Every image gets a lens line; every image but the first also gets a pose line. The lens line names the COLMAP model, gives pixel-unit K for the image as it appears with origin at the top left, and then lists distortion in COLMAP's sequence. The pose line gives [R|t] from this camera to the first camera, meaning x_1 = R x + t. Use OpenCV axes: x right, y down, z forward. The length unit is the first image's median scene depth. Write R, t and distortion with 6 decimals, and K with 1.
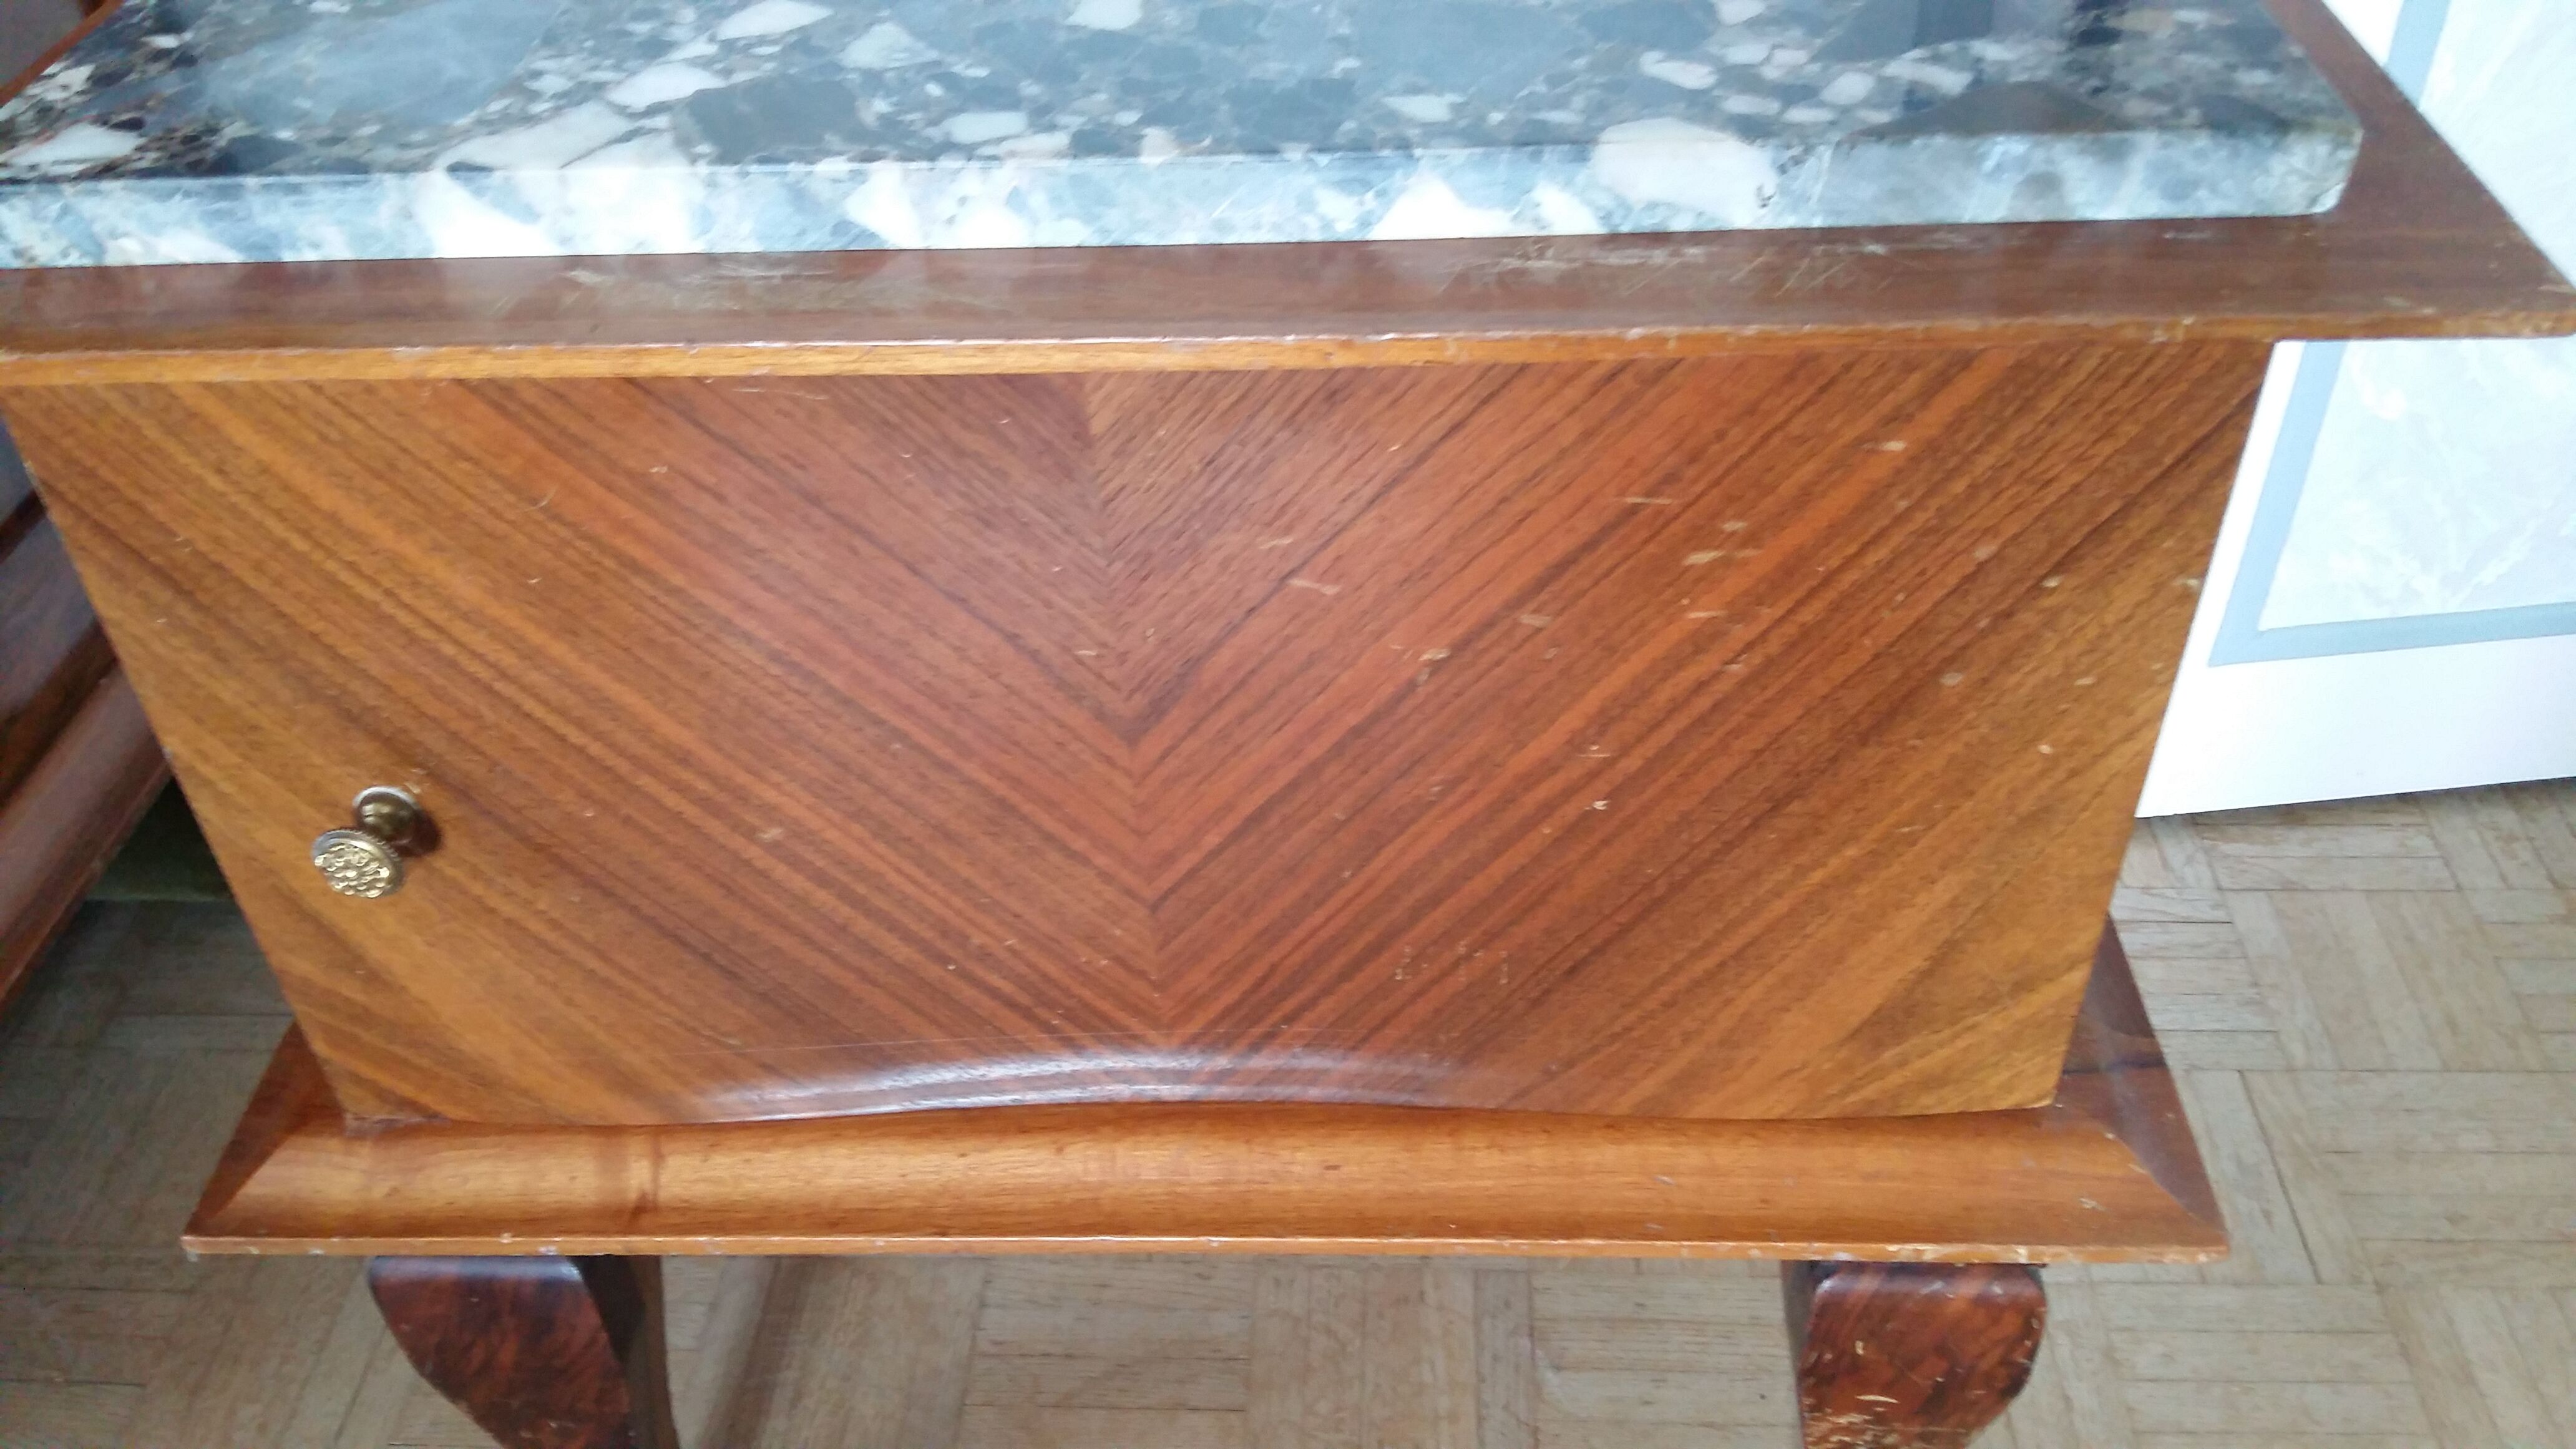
lens RADIAL K [[1984.3, 0, 1228.7], [0, 1984.3, 727.7], [0, 0, 1]] dist [0.093832, -0.198281]
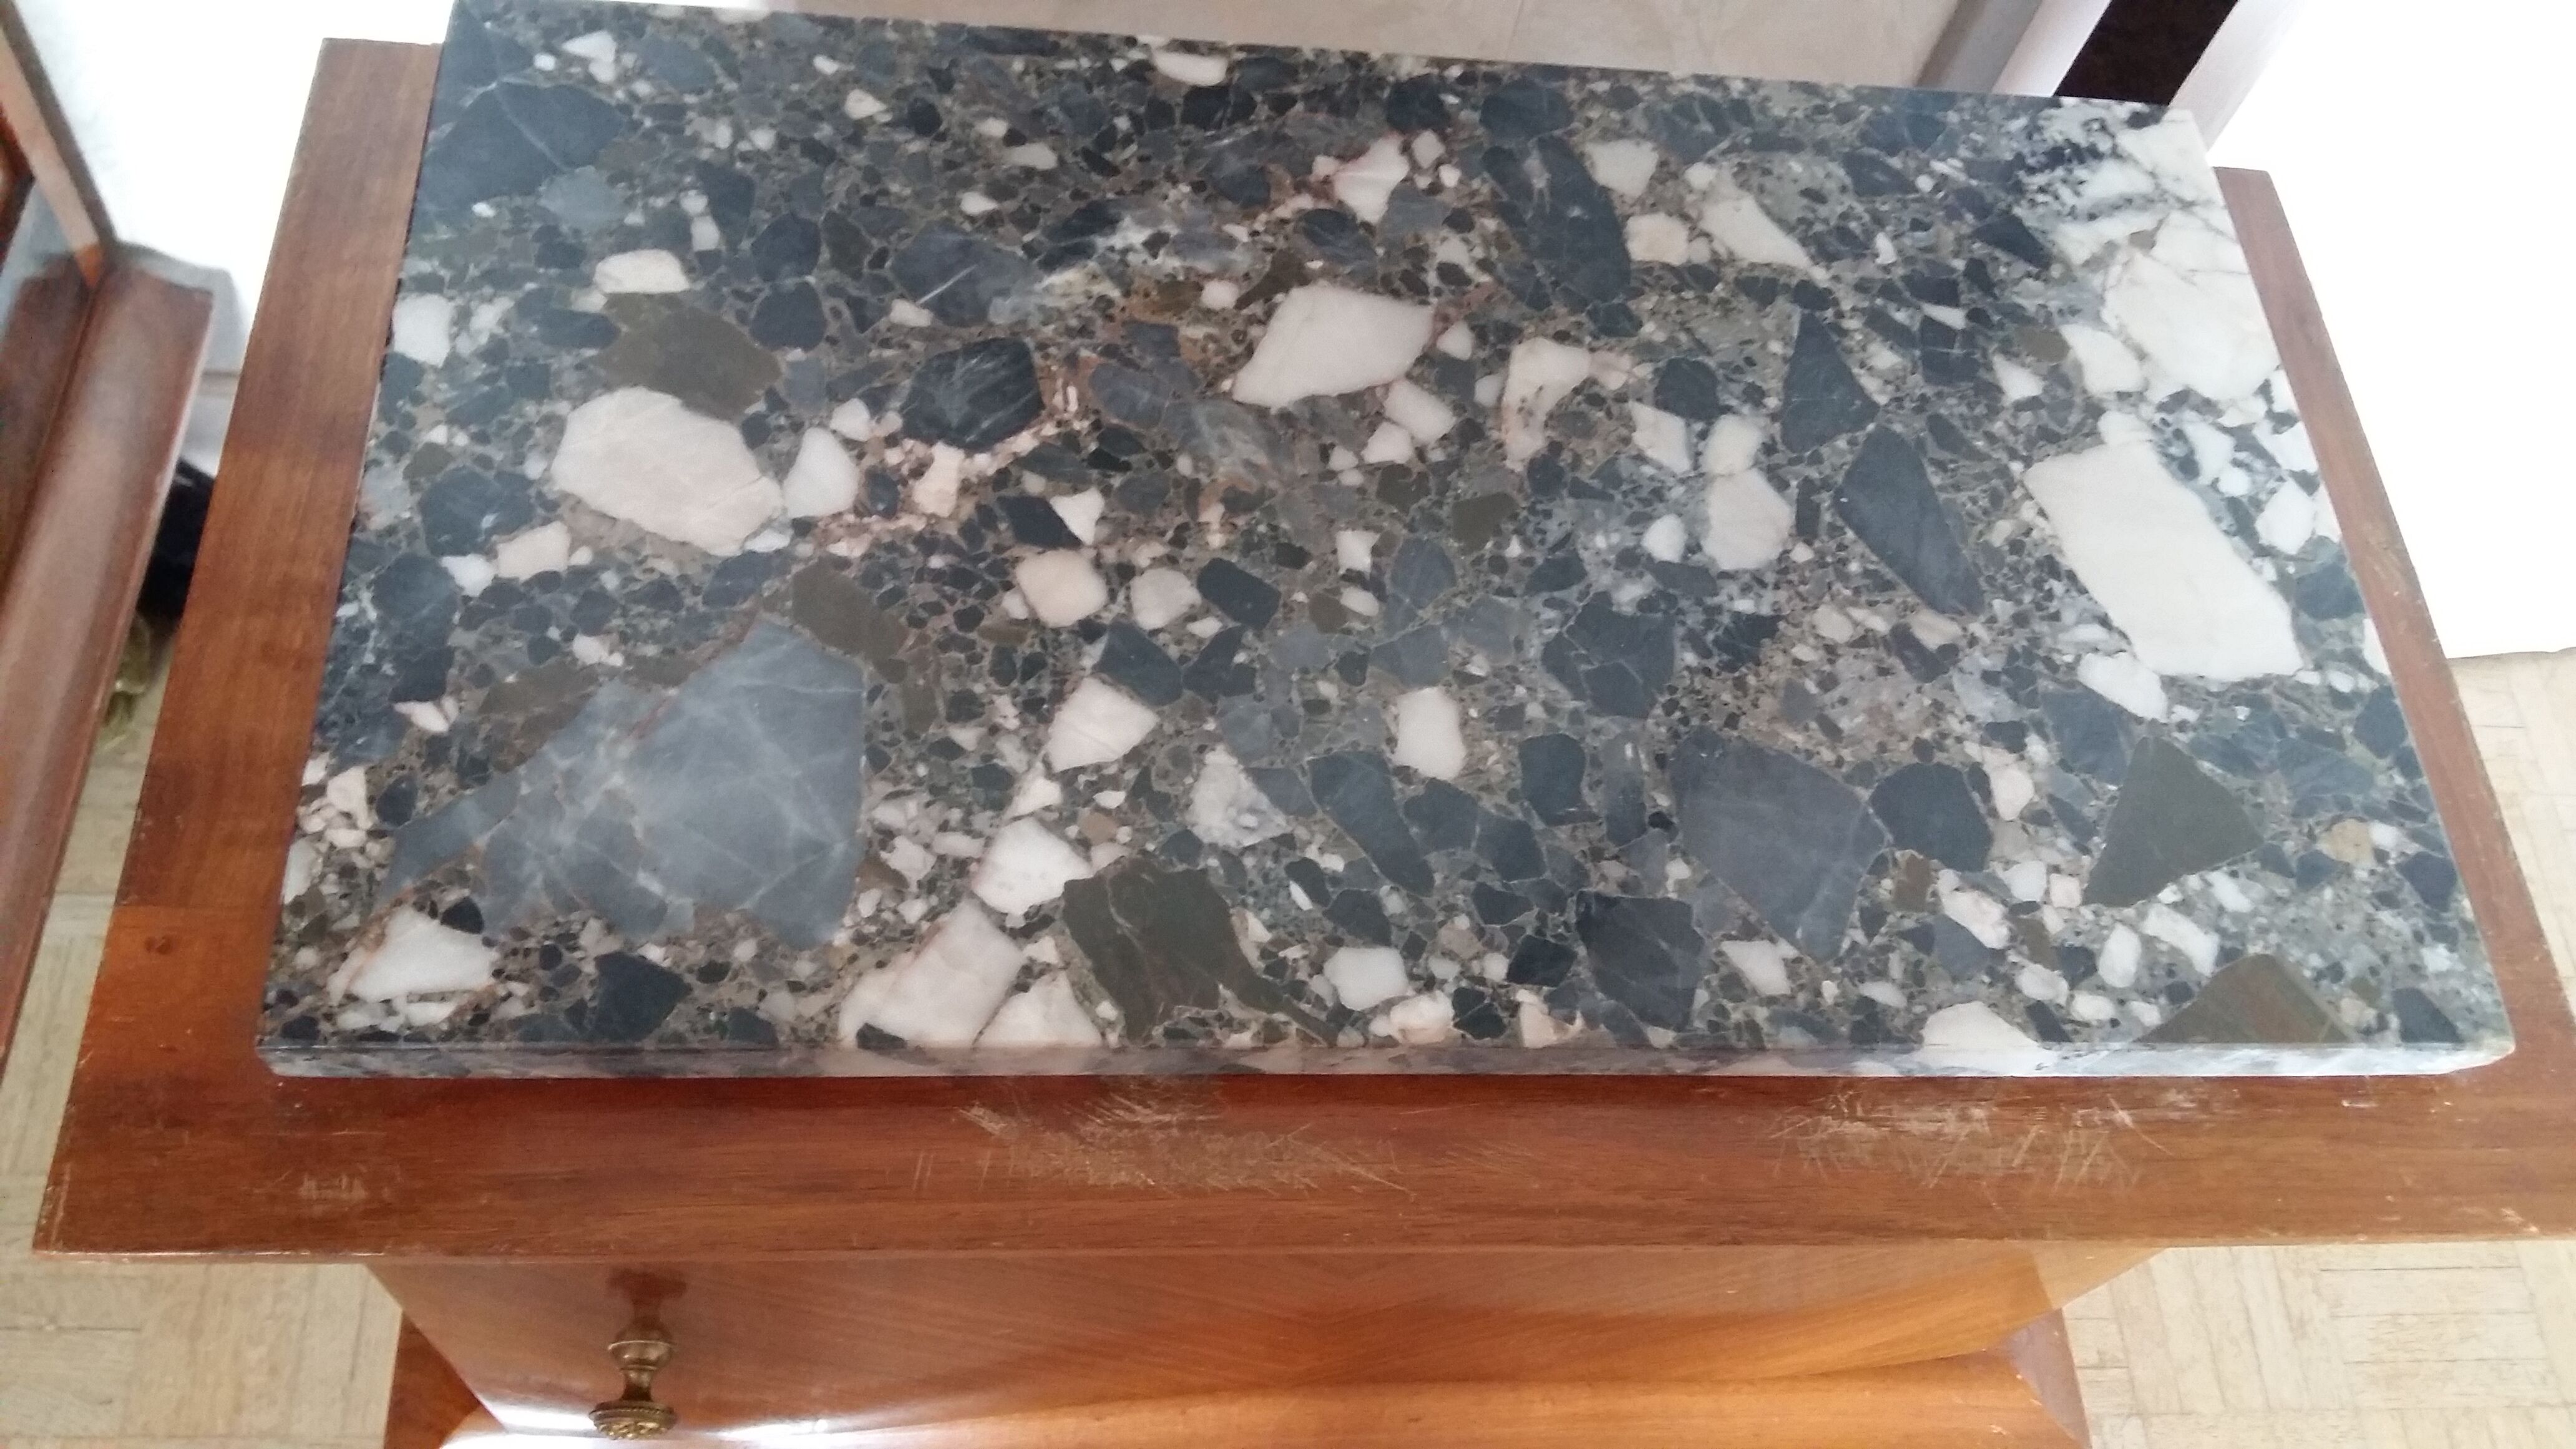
lens RADIAL K [[1984.3, 0, 1228.7], [0, 1984.3, 727.7], [0, 0, 1]] dist [0.093832, -0.198281]
pose [[0.981036, -0.000444, 0.193827, -0.390194], [-0.068641, 0.934396, 0.349559, -0.772075], [-0.181267, -0.356235, 0.916646, 0.091710]]
